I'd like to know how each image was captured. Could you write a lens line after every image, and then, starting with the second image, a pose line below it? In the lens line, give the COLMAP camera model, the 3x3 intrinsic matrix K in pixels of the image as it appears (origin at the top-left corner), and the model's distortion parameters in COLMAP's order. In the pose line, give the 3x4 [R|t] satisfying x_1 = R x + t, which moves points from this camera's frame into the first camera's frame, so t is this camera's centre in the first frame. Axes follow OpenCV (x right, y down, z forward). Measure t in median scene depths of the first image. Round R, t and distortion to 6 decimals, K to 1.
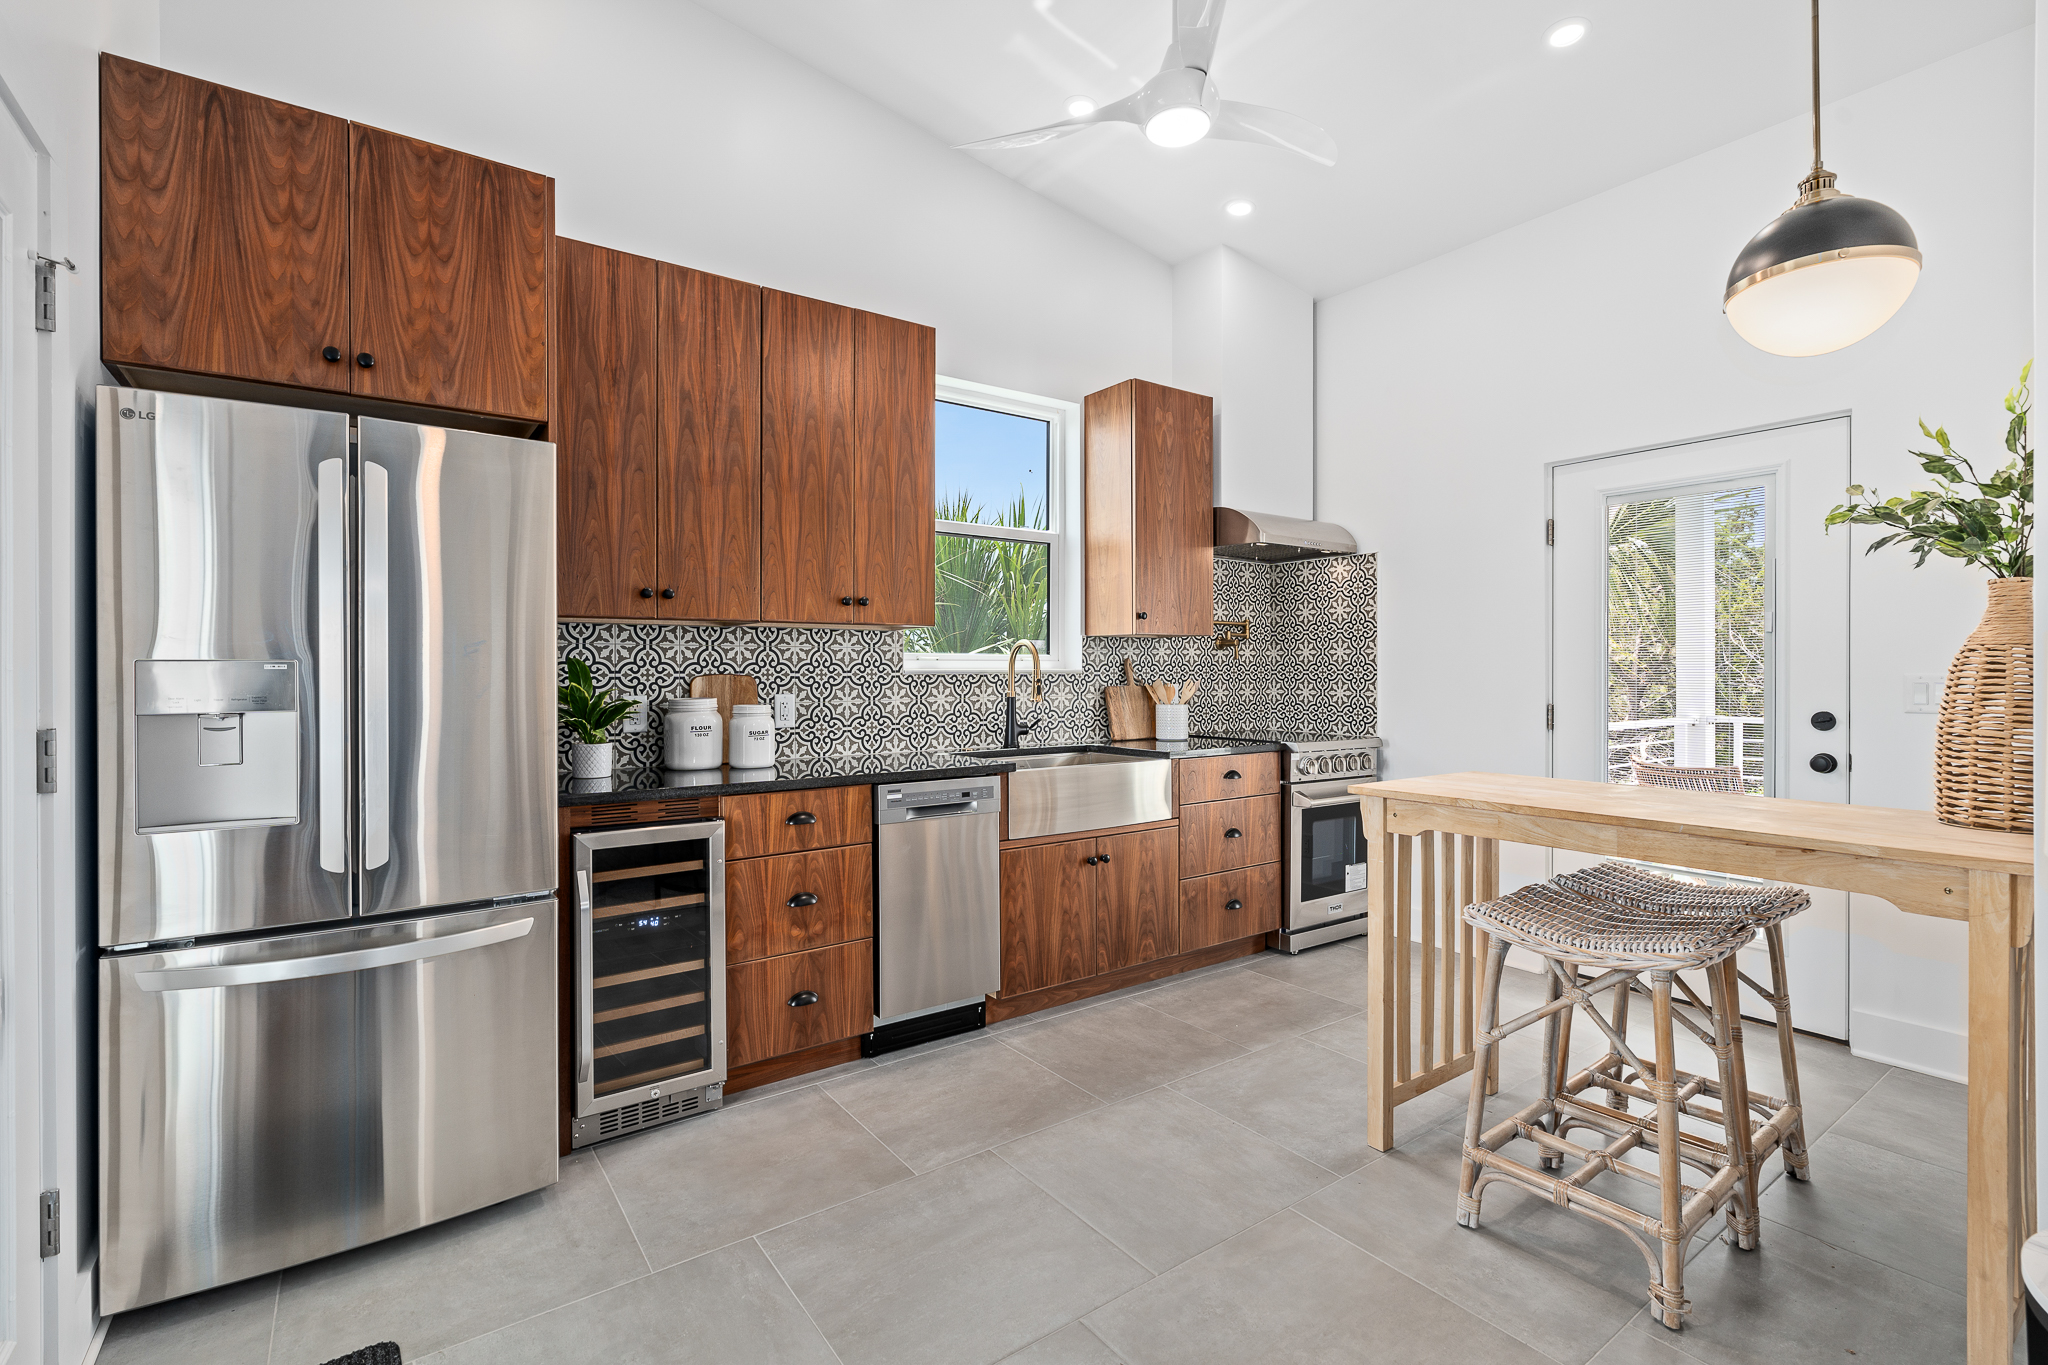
lens RADIAL K [[933.5, 0, 1030.4], [0, 933.5, 675.3], [0, 0, 1]] dist [0.001594, 0.000727]
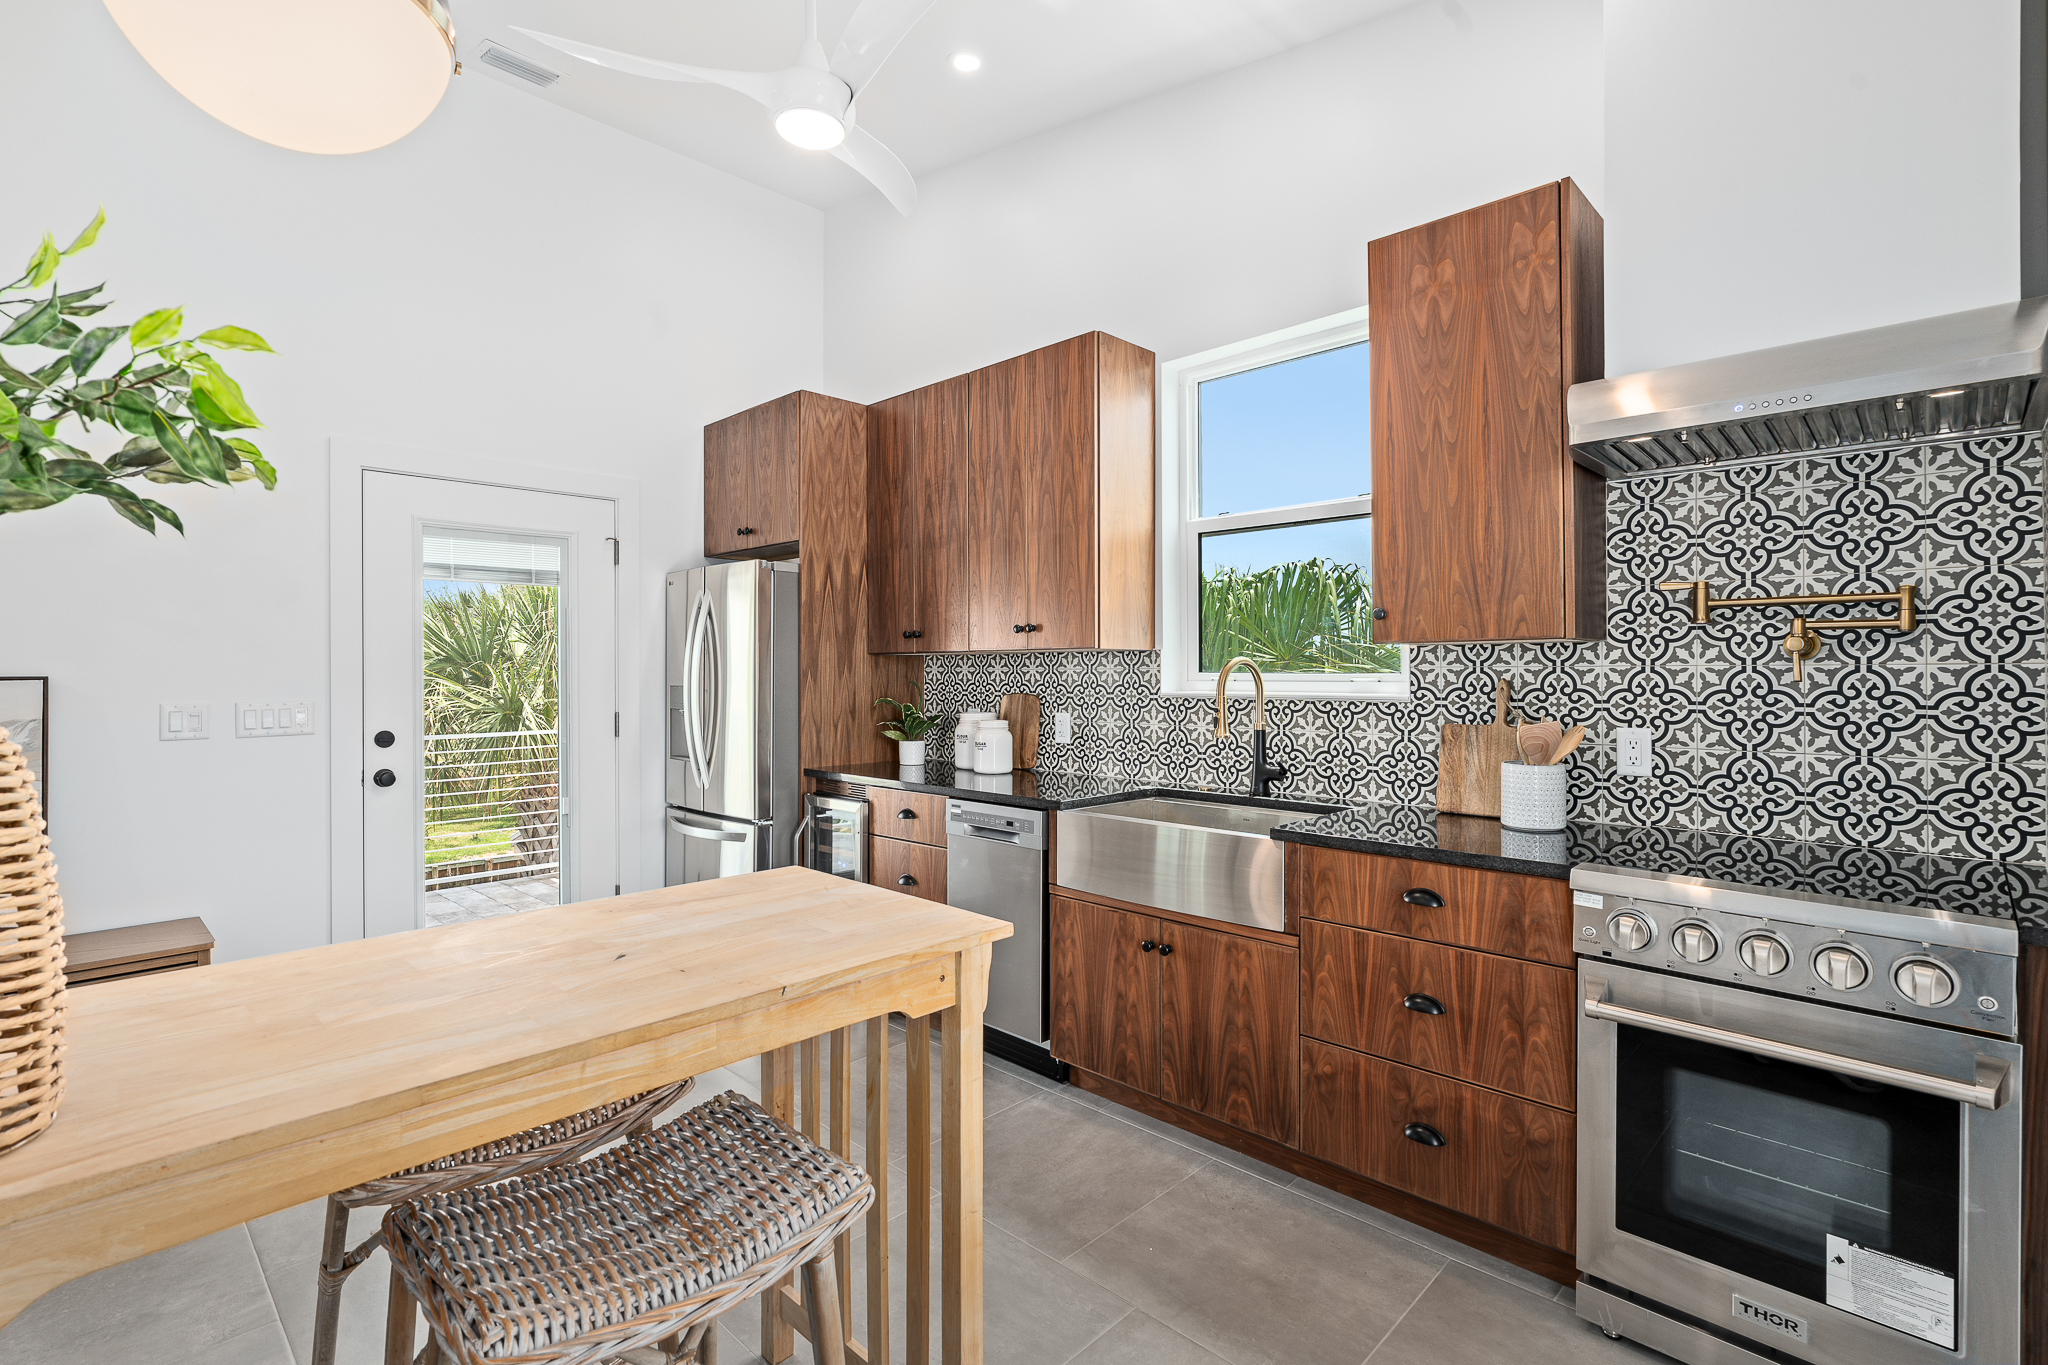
lens RADIAL K [[948.6, 0, 1022.2], [0, 948.6, 673.2], [0, 0, 1]] dist [0.000926, 0.000279]
pose [[0.166906, 0.003586, -0.985966, 0.848580], [-0.002177, 0.999992, 0.003268, -0.030490], [0.985970, 0.001601, 0.166912, 0.787547]]
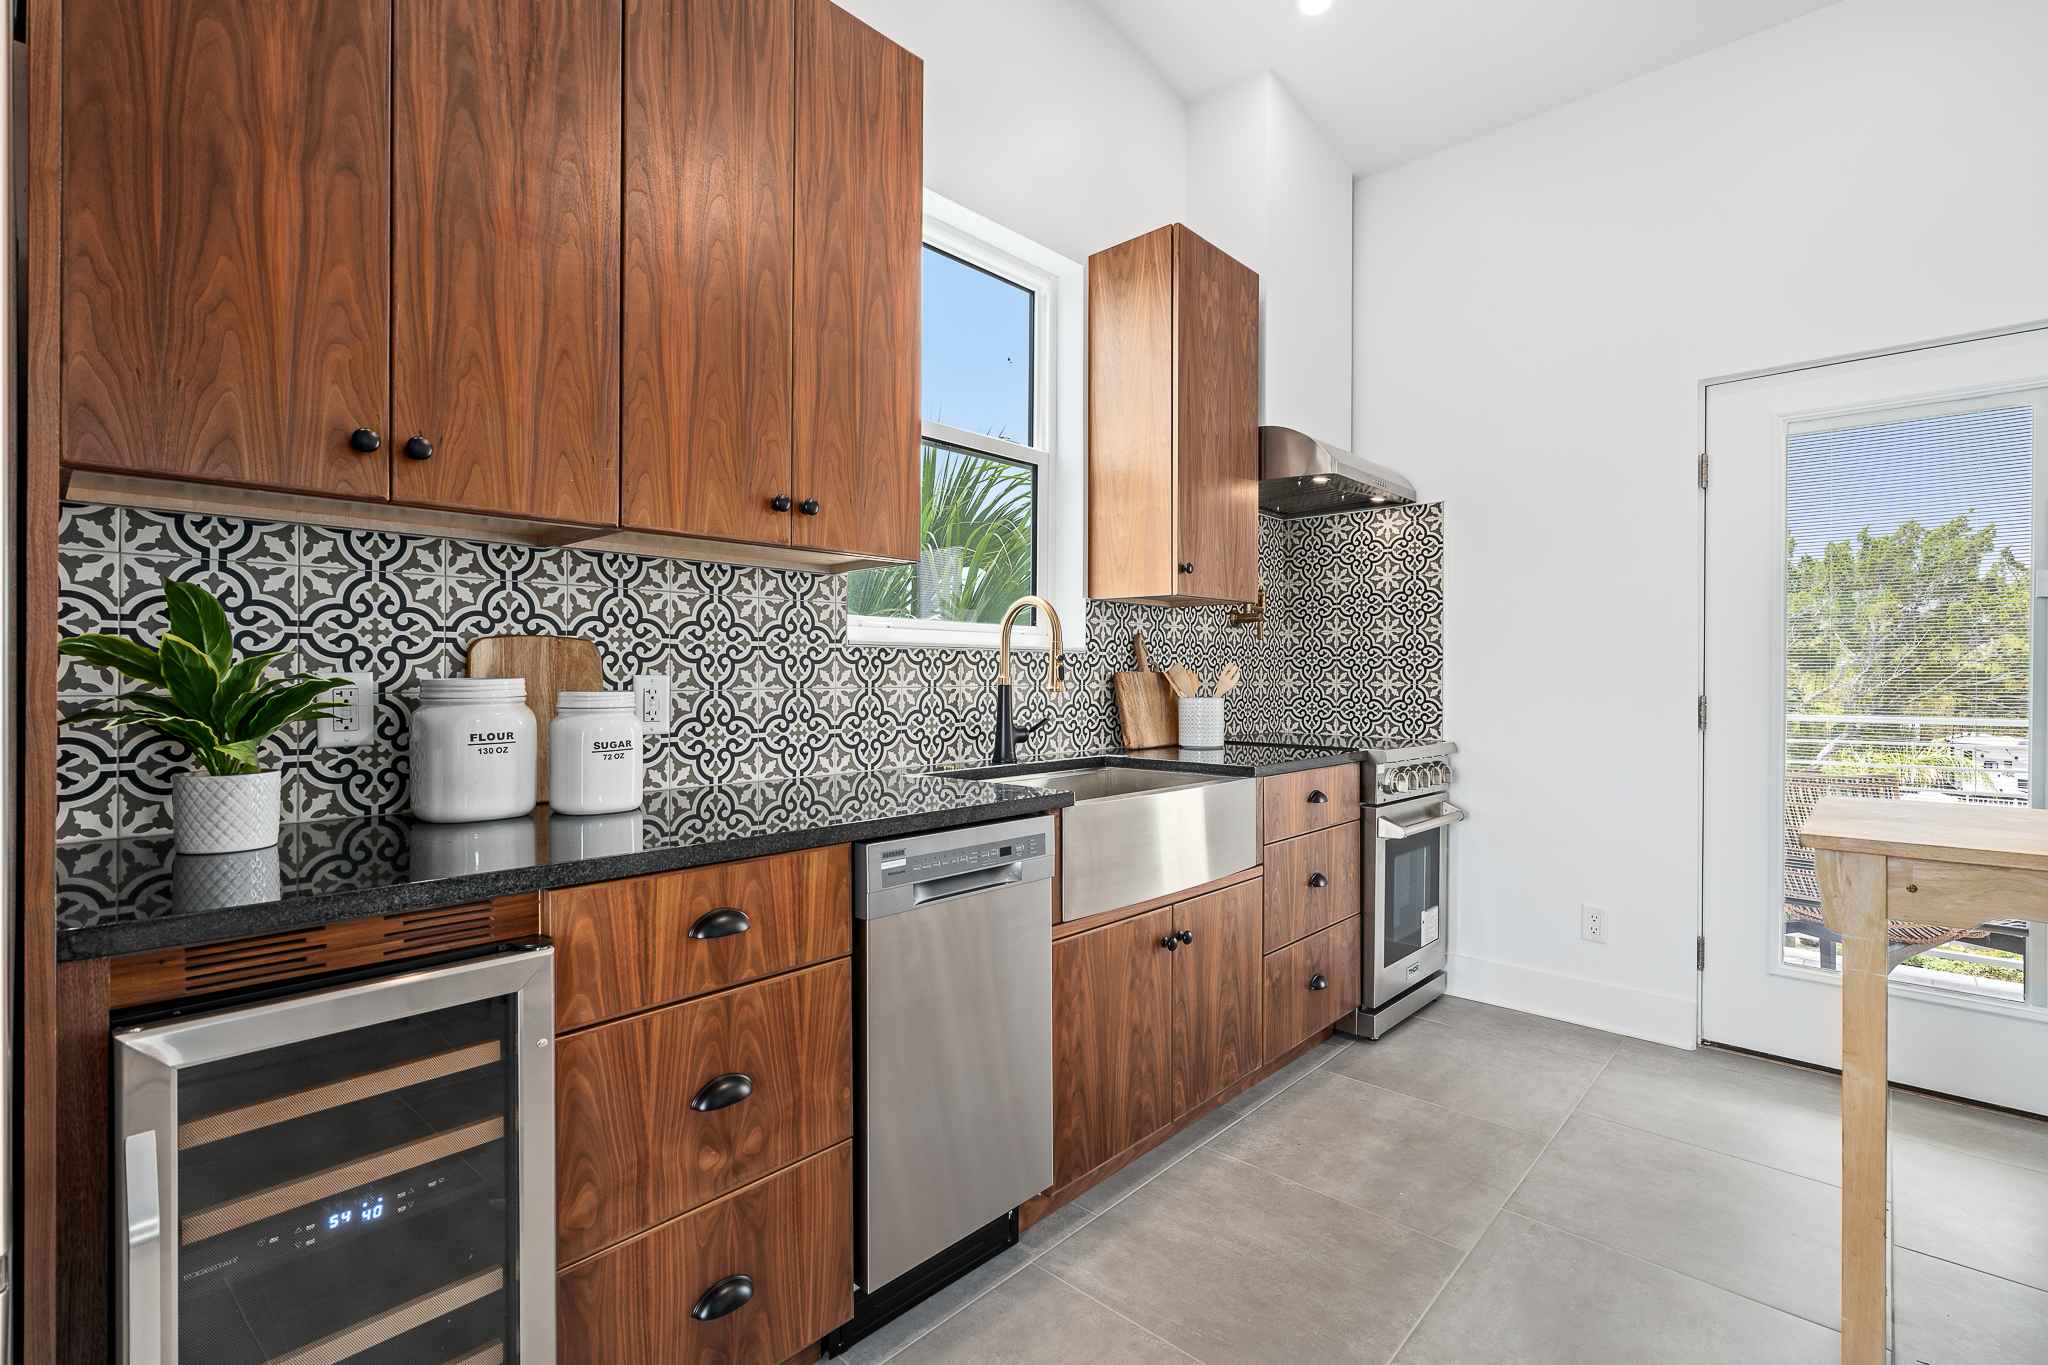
lens RADIAL K [[933.5, 0, 1030.4], [0, 933.5, 675.3], [0, 0, 1]] dist [0.001594, 0.000727]
pose [[0.980599, 0.003751, 0.195989, -0.153517], [-0.002838, 0.999984, -0.004937, 0.023031], [-0.196005, 0.004285, 0.980594, 0.413902]]
